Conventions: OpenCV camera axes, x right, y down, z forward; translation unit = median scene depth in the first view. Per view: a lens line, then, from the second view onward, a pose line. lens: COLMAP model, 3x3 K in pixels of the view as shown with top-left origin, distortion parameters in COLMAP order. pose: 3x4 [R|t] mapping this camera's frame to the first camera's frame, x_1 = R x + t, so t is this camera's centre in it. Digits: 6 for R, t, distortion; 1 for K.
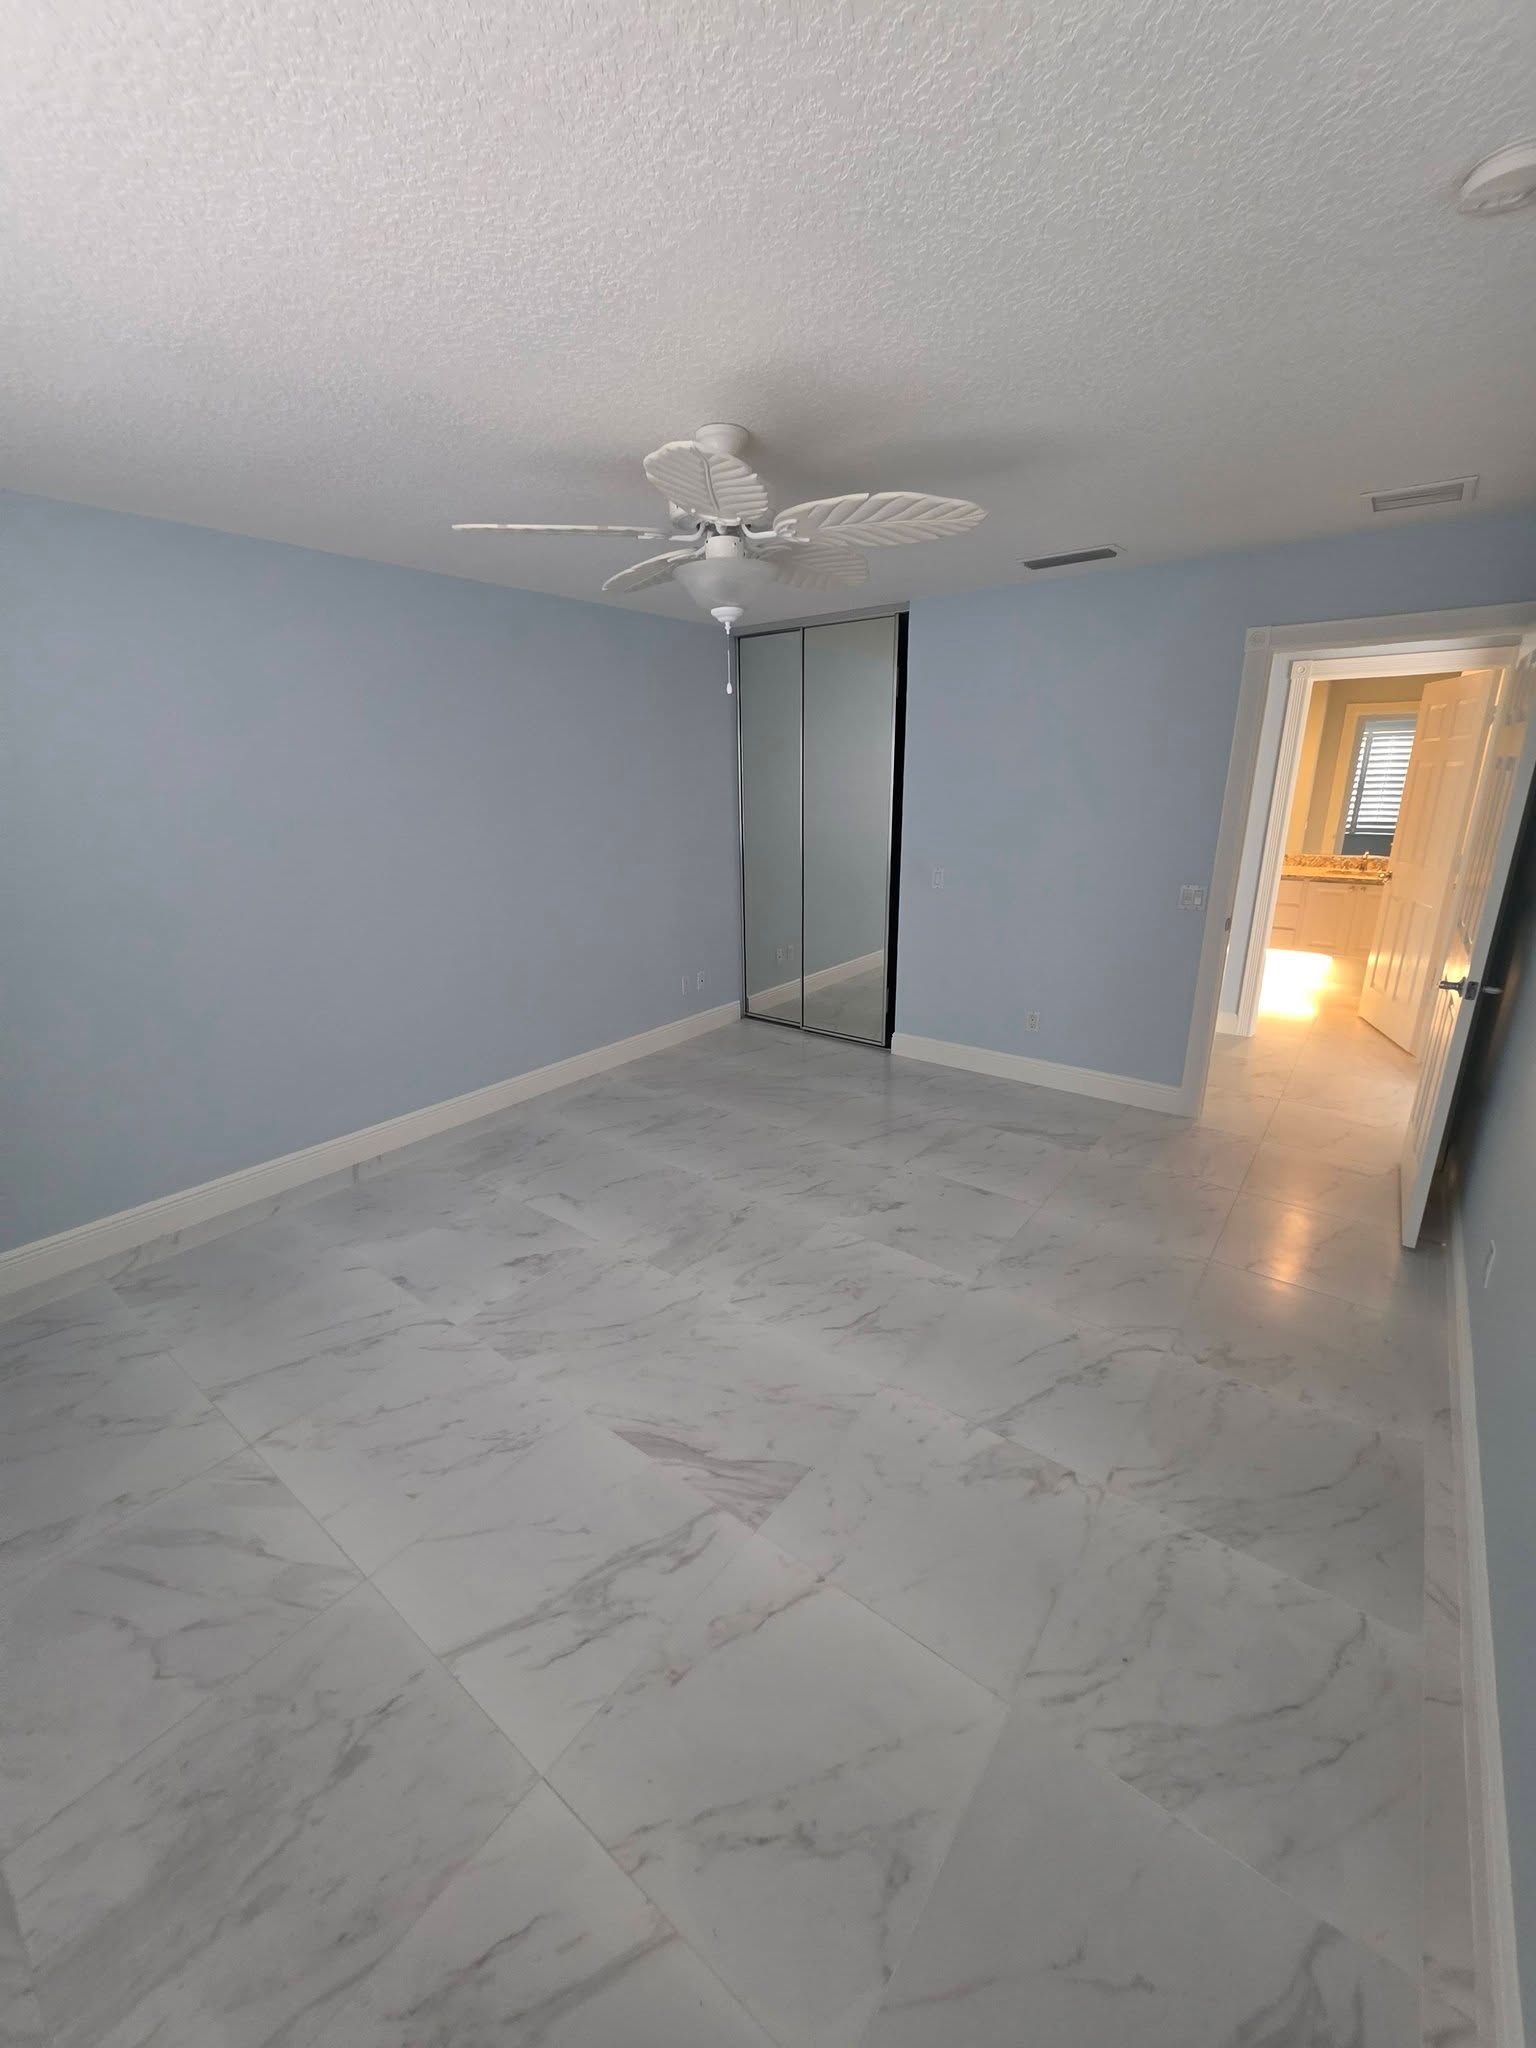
lens RADIAL K [[822.4, 0, 761.8], [0, 822.4, 1021.0], [0, 0, 1]] dist [0.001098, 0.000084]
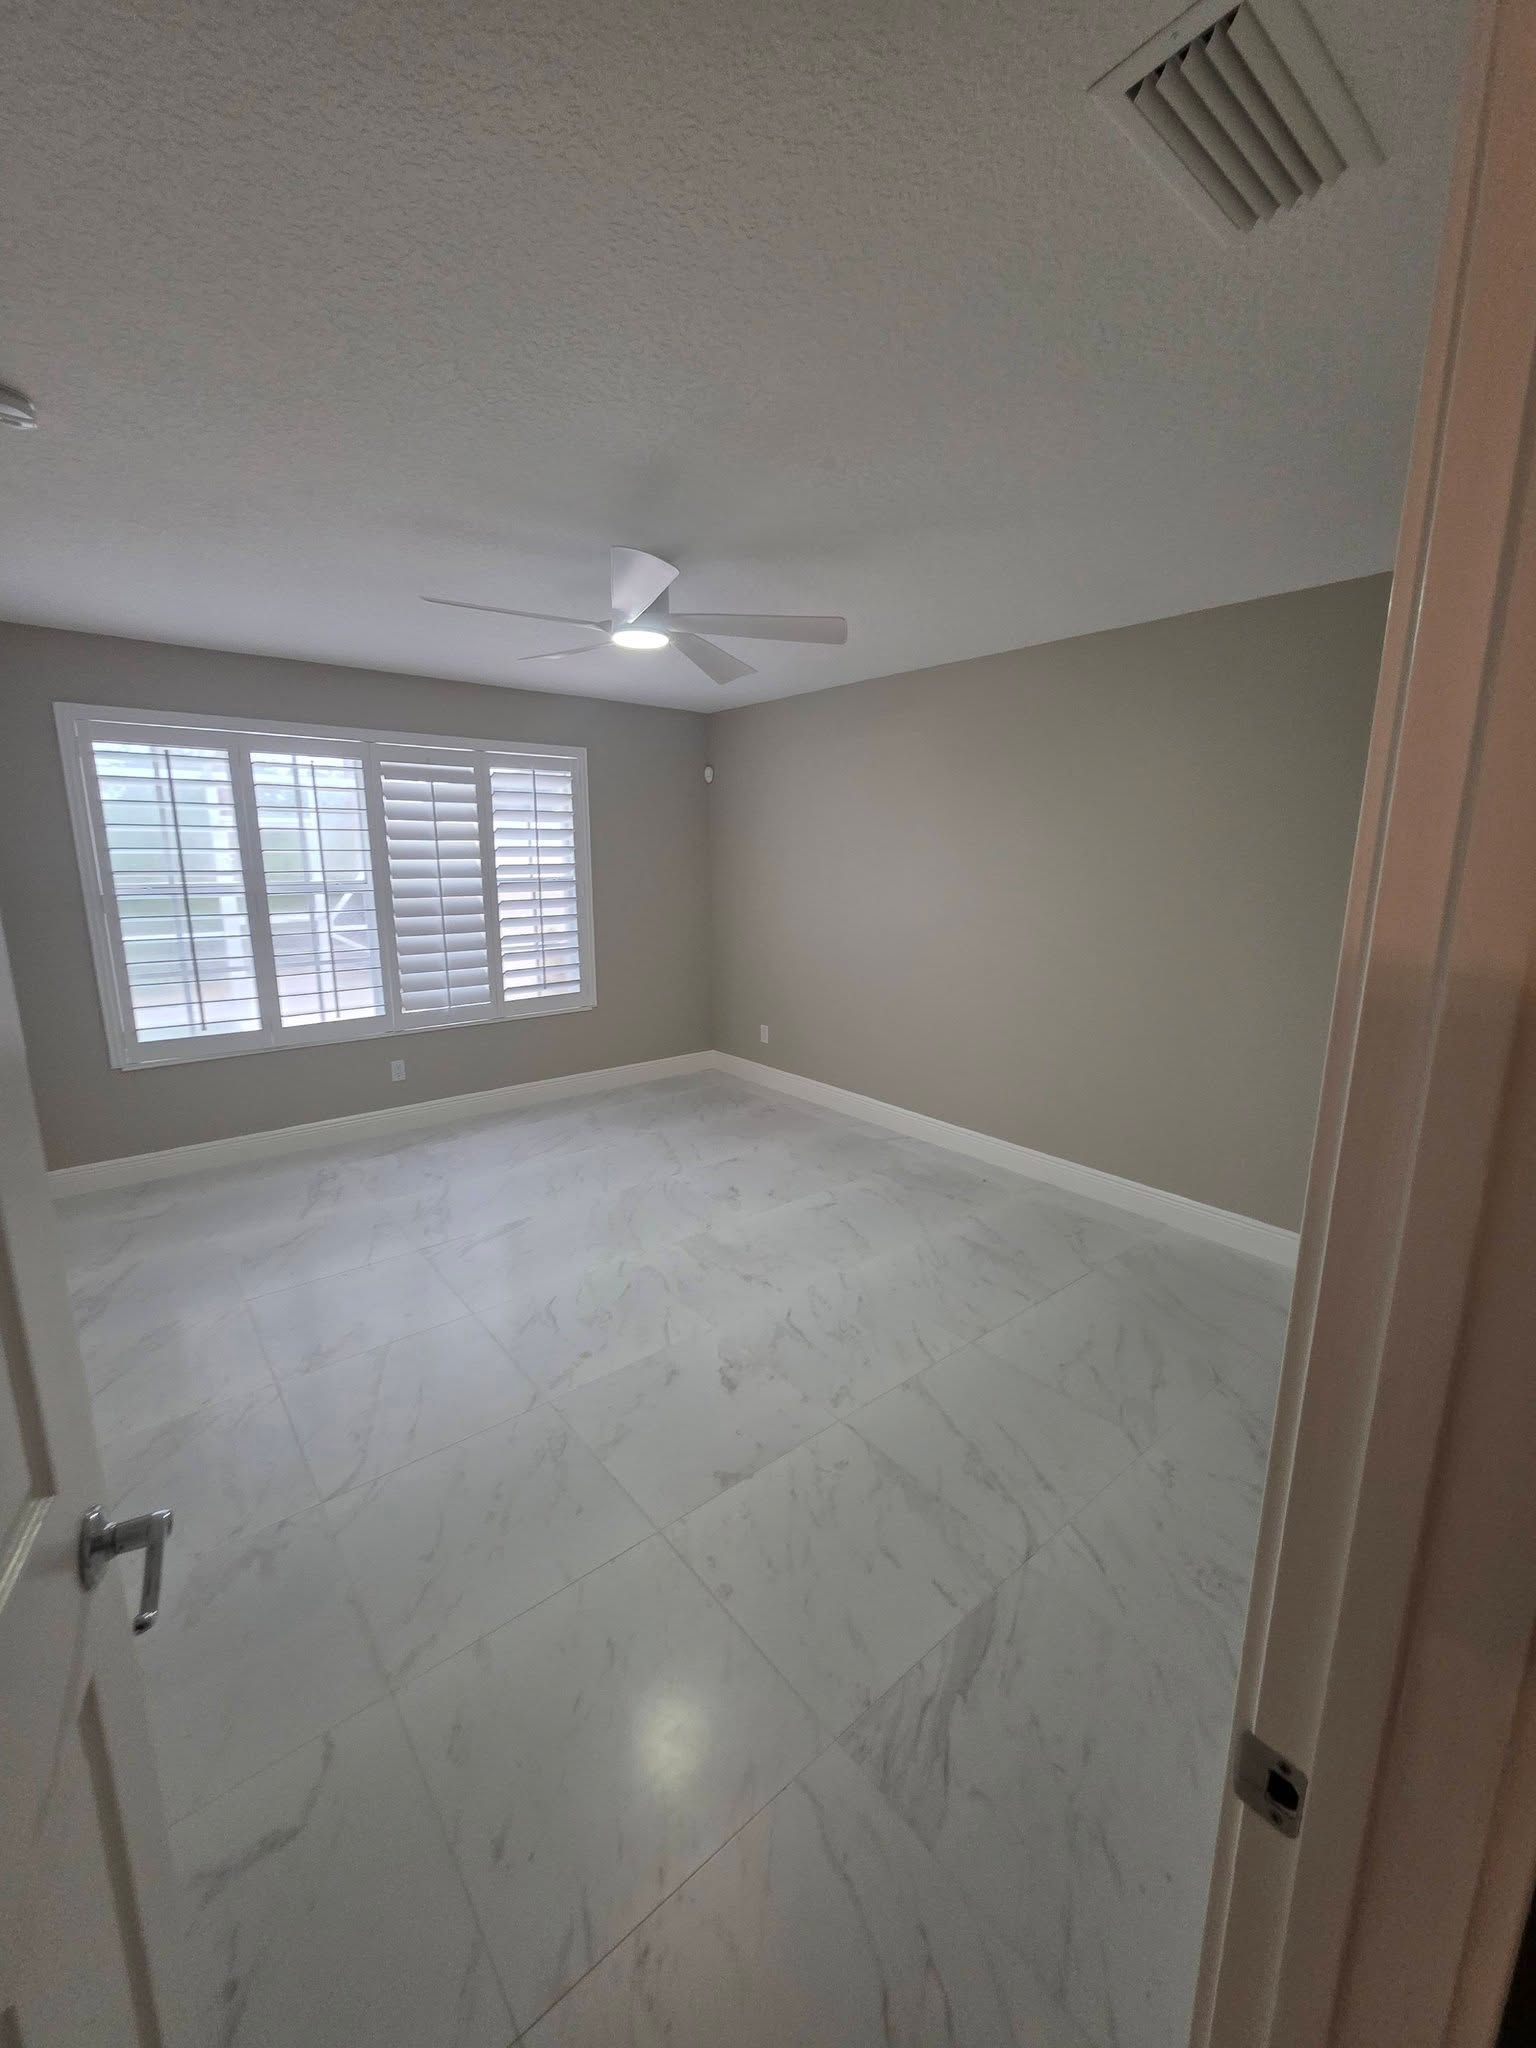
lens RADIAL K [[829.6, 0, 807.8], [0, 829.6, 972.4], [0, 0, 1]] dist [0.000850, 0.000089]
pose [[-0.192764, 0.156065, -0.968755, 0.822512], [-0.284631, 0.935930, 0.207413, -0.315489], [0.939056, 0.315720, -0.135993, 1.016606]]
